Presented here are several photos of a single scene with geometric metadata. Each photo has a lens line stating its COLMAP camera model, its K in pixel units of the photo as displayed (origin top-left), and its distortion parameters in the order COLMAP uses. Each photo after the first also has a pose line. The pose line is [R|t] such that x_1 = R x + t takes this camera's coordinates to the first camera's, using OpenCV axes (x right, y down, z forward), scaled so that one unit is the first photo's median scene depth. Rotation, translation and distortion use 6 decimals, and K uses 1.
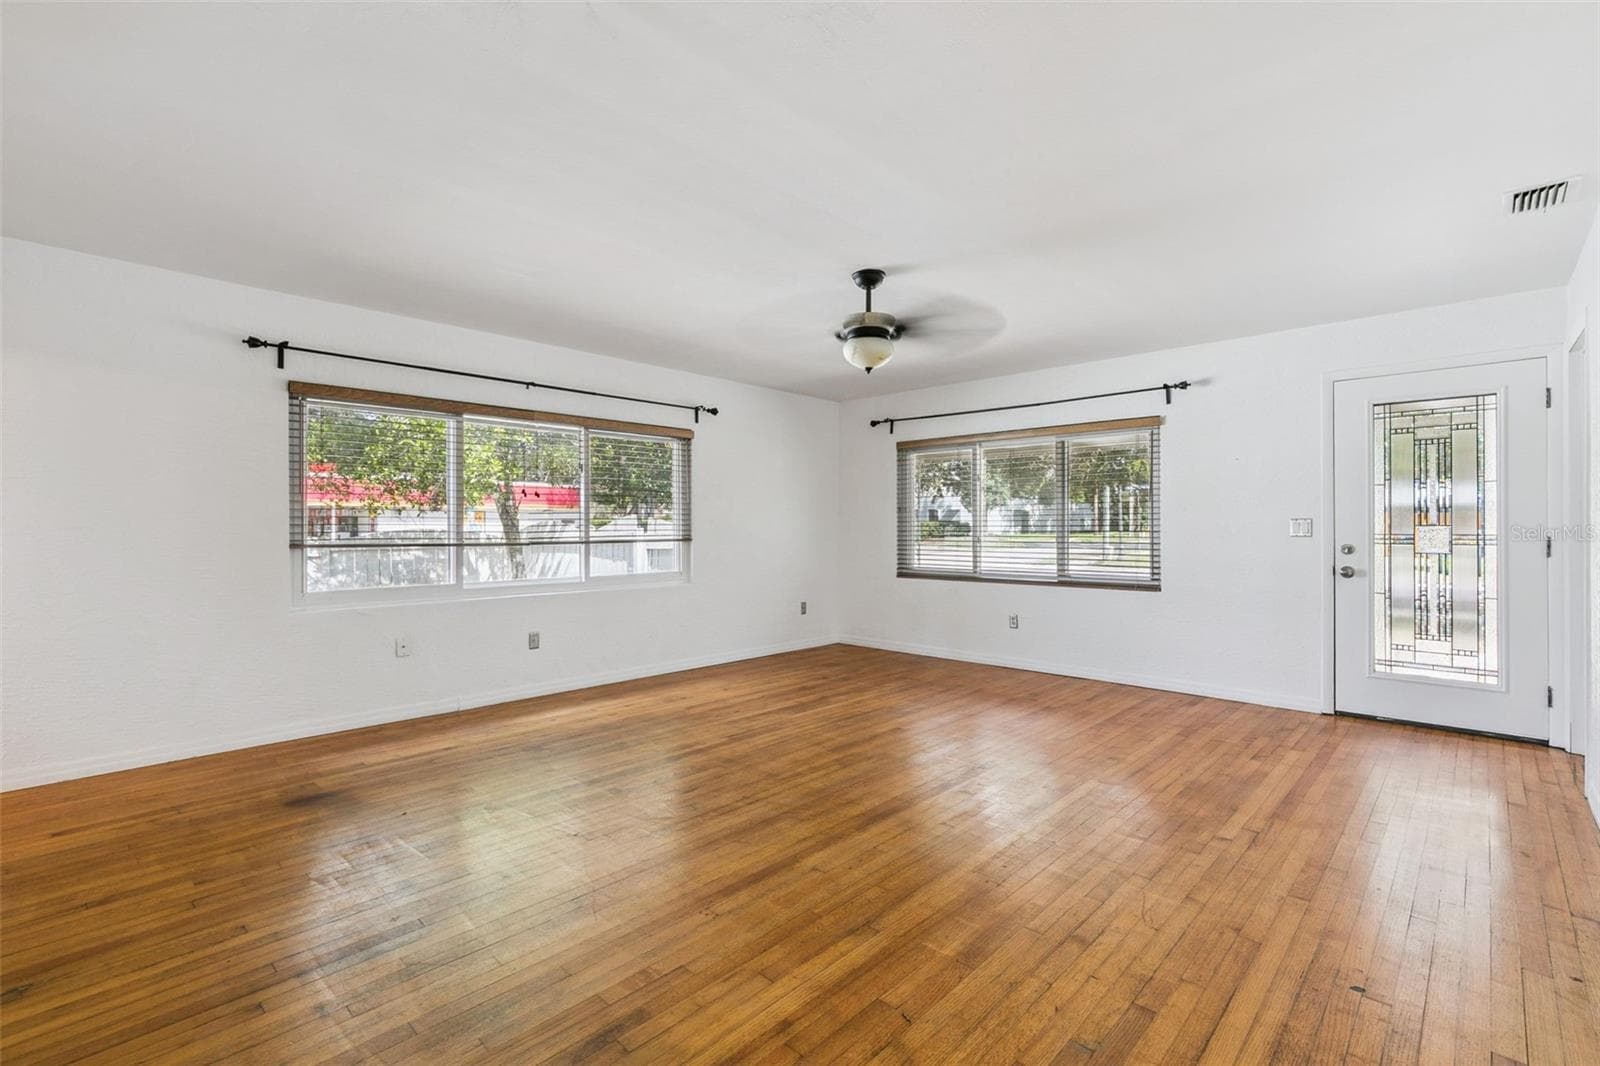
lens RADIAL K [[716.8, 0, 804.8], [0, 716.8, 528.0], [0, 0, 1]] dist [0.008850, -0.001637]
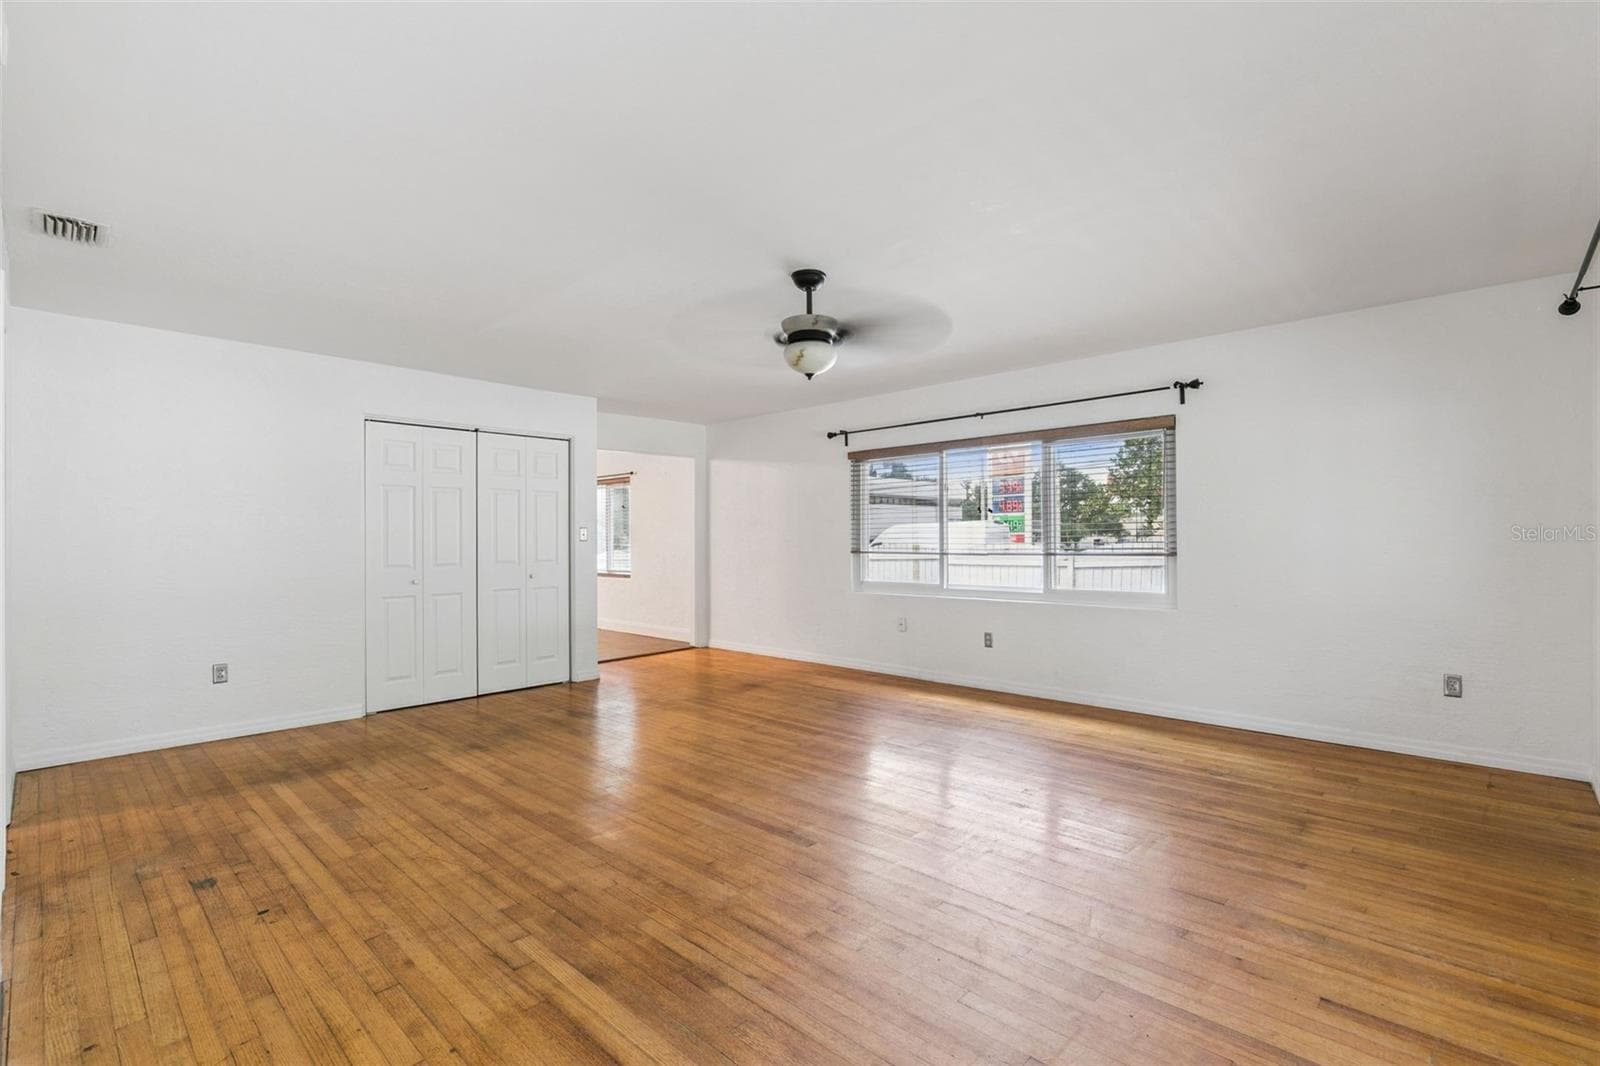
lens RADIAL K [[716.8, 0, 815.4], [0, 716.8, 536.6], [0, 0, 1]] dist [0.008850, -0.001637]
pose [[0.016319, -0.004696, -0.999856, 0.934914], [0.006448, 0.999969, -0.004591, -0.003044], [0.999846, -0.006372, 0.016349, 0.890075]]
